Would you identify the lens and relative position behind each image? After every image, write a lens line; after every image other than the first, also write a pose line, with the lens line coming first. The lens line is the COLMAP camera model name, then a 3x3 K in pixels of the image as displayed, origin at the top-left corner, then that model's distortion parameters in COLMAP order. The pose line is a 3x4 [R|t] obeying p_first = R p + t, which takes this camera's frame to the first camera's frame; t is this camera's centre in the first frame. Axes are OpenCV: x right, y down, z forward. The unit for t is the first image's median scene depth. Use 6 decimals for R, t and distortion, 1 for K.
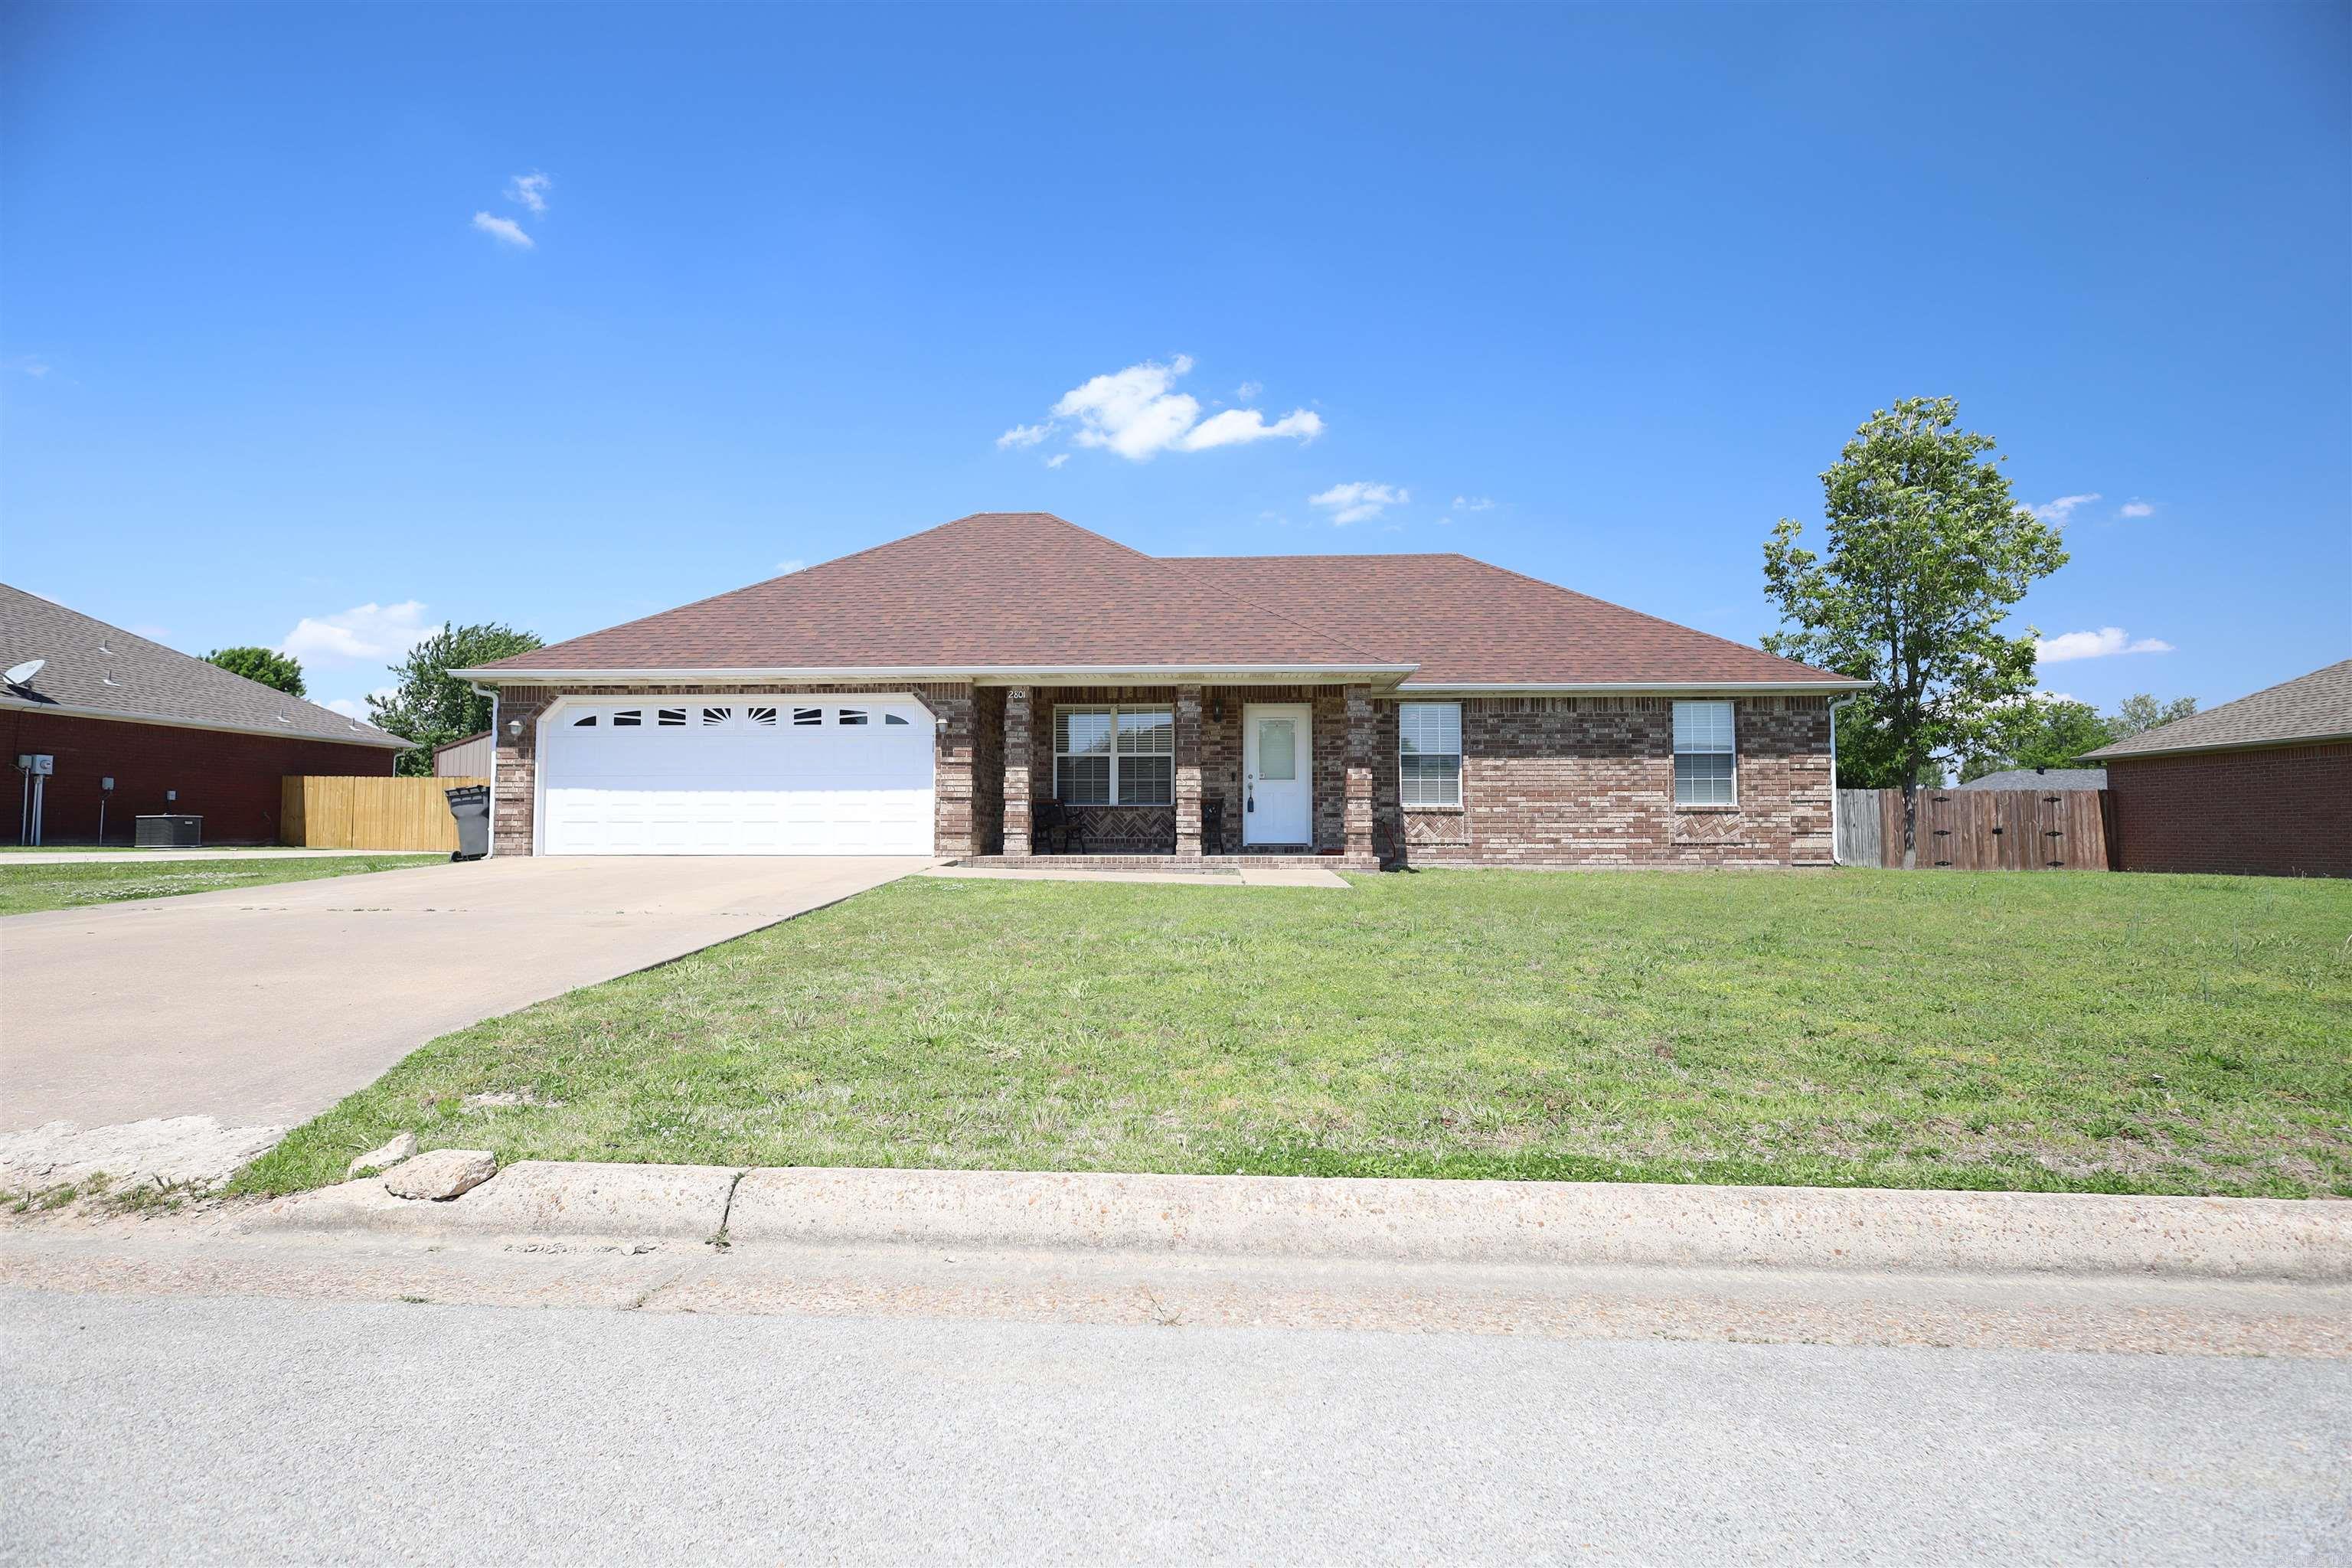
lens RADIAL K [[1129.1, 0, 1145.5], [0, 1129.1, 796.4], [0, 0, 1]] dist [0.002579, -0.008714]
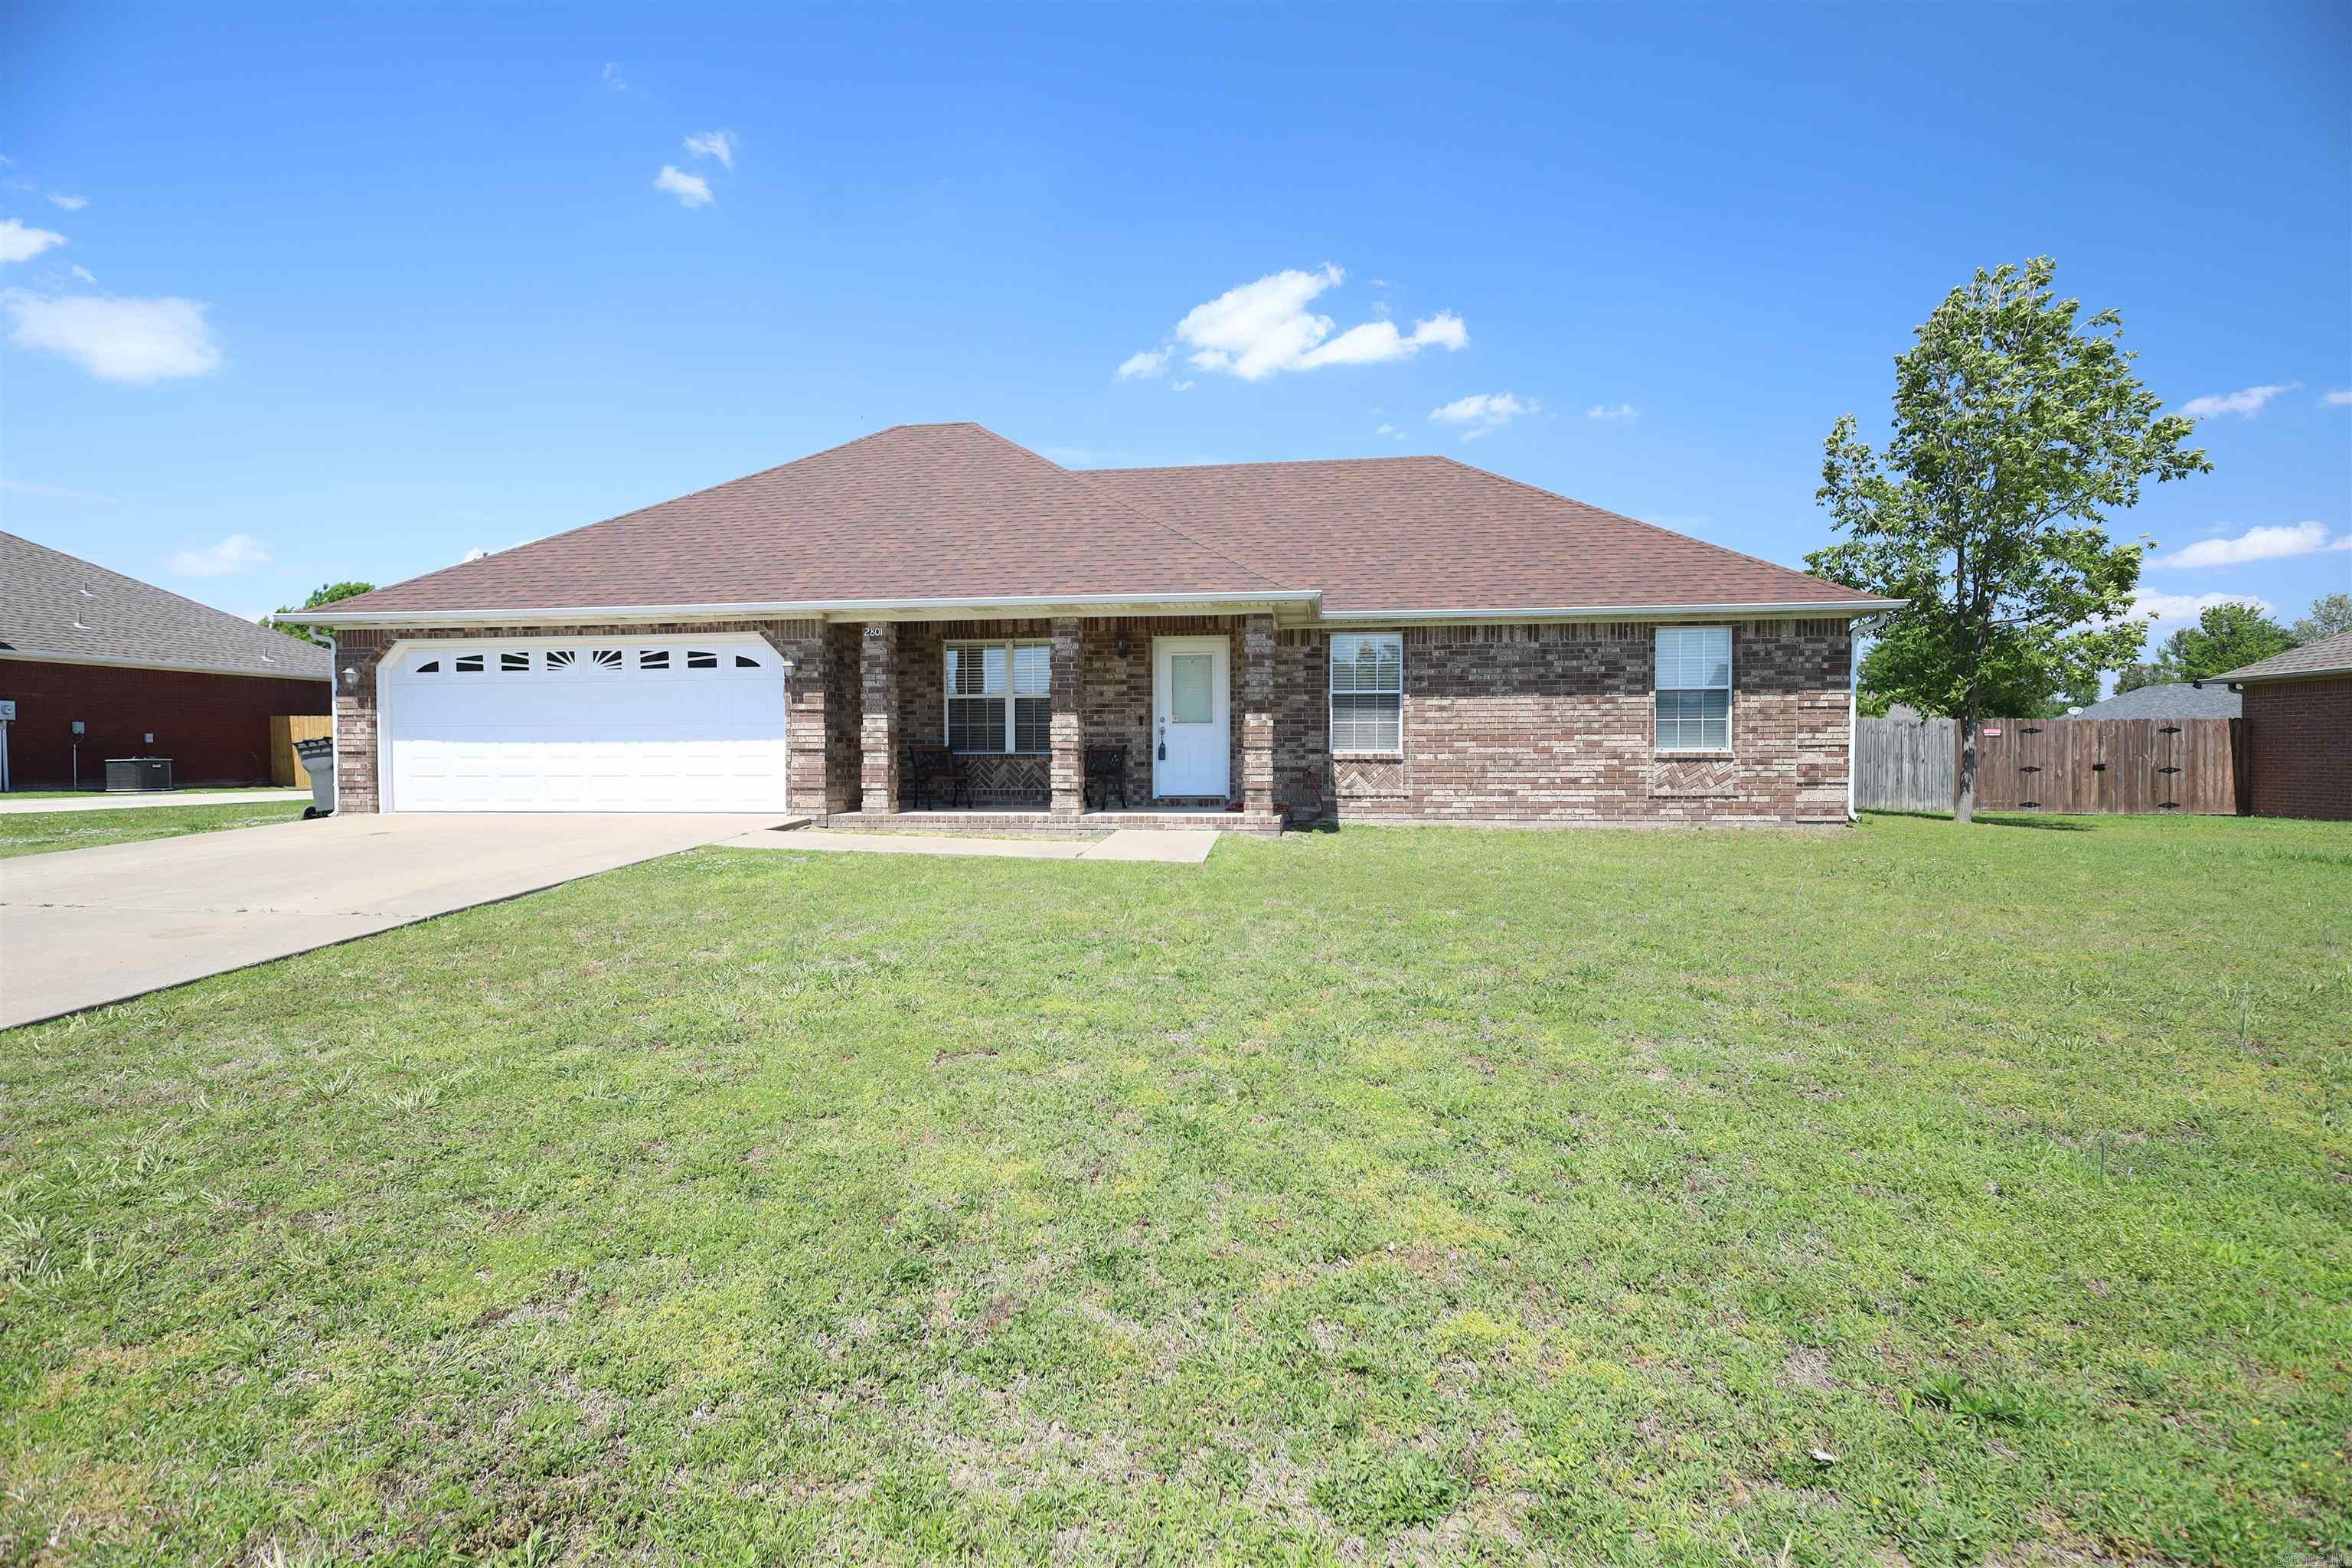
lens RADIAL K [[1088.2, 0, 1176.0], [0, 1088.2, 784.0], [0, 0, 1]] dist [0.001329, 0.000773]
pose [[0.995878, -0.001448, -0.090690, 0.185102], [0.007468, 0.997787, 0.066077, -0.024198], [0.090393, -0.066482, 0.993685, 0.154564]]
